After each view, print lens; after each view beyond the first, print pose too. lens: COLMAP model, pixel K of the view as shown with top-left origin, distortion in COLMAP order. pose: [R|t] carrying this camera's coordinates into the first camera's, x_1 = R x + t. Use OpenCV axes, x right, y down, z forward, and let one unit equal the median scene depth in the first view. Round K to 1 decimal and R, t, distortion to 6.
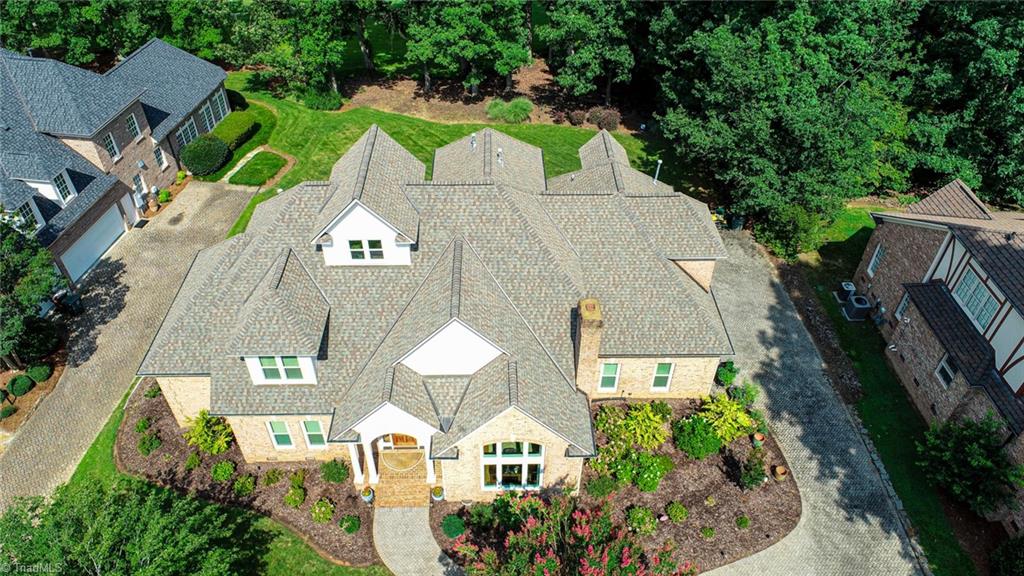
lens RADIAL K [[695.4, 0, 505.7], [0, 695.4, 287.1], [0, 0, 1]] dist [-0.010204, 0.005467]
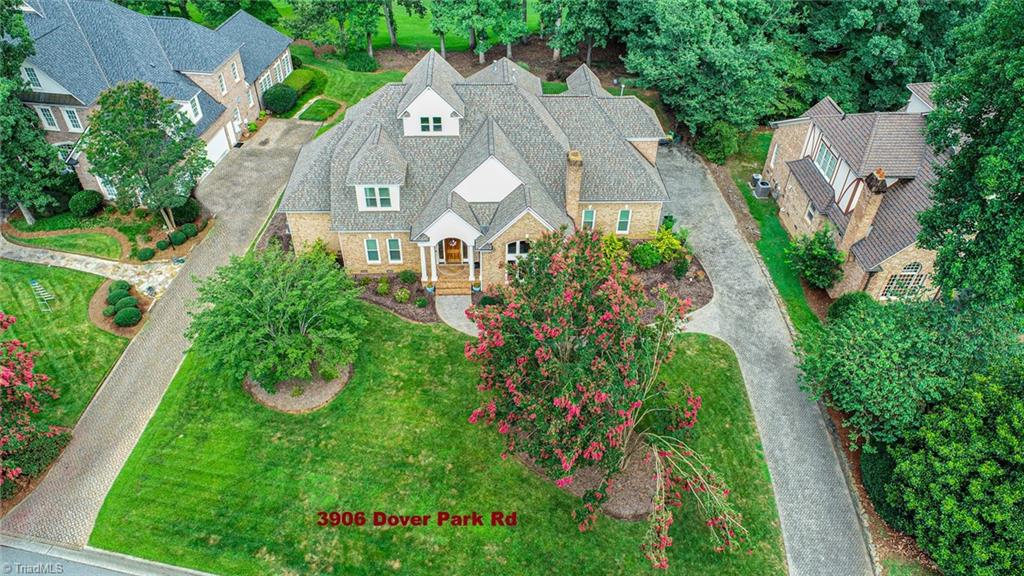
lens RADIAL K [[695.4, 0, 507.1], [0, 695.4, 286.1], [0, 0, 1]] dist [-0.010204, 0.005467]
pose [[0.999763, -0.007019, 0.020623, -0.050752], [0.007335, 0.999857, -0.015268, 0.261140], [-0.020512, 0.015415, 0.999671, -0.434282]]
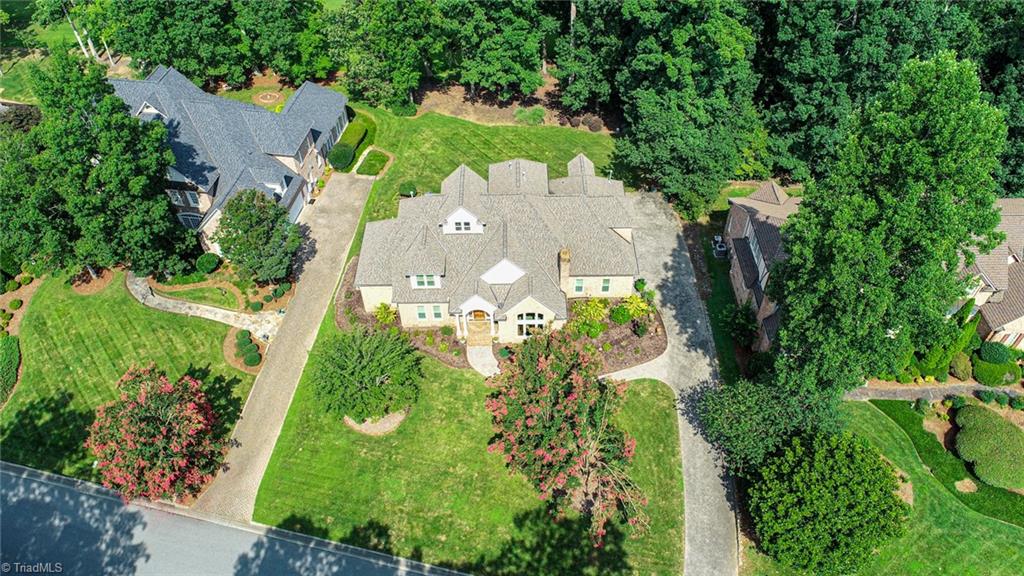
lens RADIAL K [[737.4, 0, 507.3], [0, 737.4, 289.0], [0, 0, 1]] dist [-0.003831, -0.001341]
pose [[0.999505, -0.004001, -0.031213, 0.006941], [0.006975, 0.995379, 0.095775, -0.061555], [0.030686, -0.095945, 0.994914, -1.014762]]
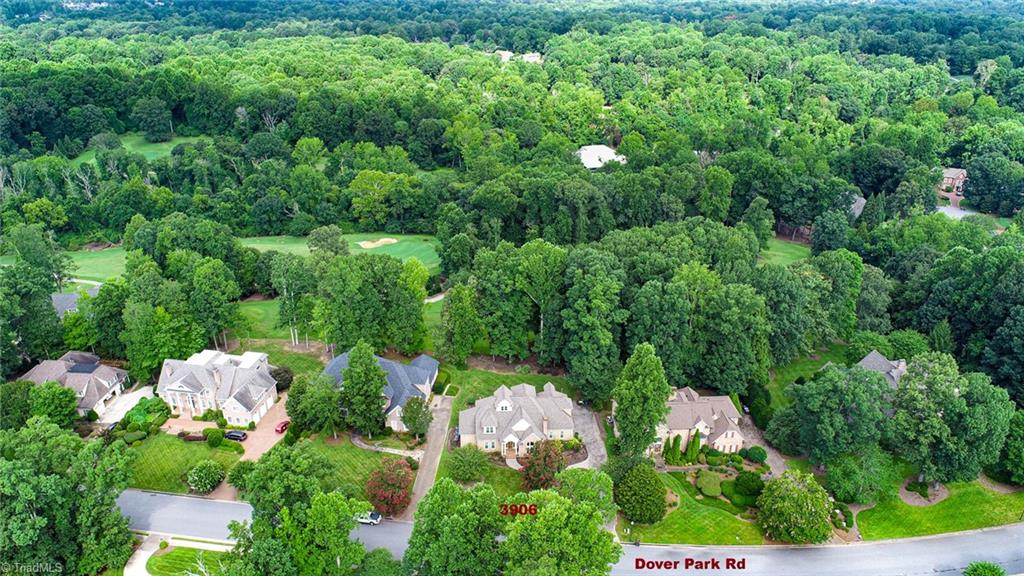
lens RADIAL K [[695.4, 0, 508.2], [0, 695.4, 284.6], [0, 0, 1]] dist [-0.010204, 0.005467]
pose [[0.999481, -0.017642, 0.026949, -0.233415], [0.024543, 0.958961, -0.282474, 0.436295], [-0.020860, 0.282989, 0.958896, -3.528361]]
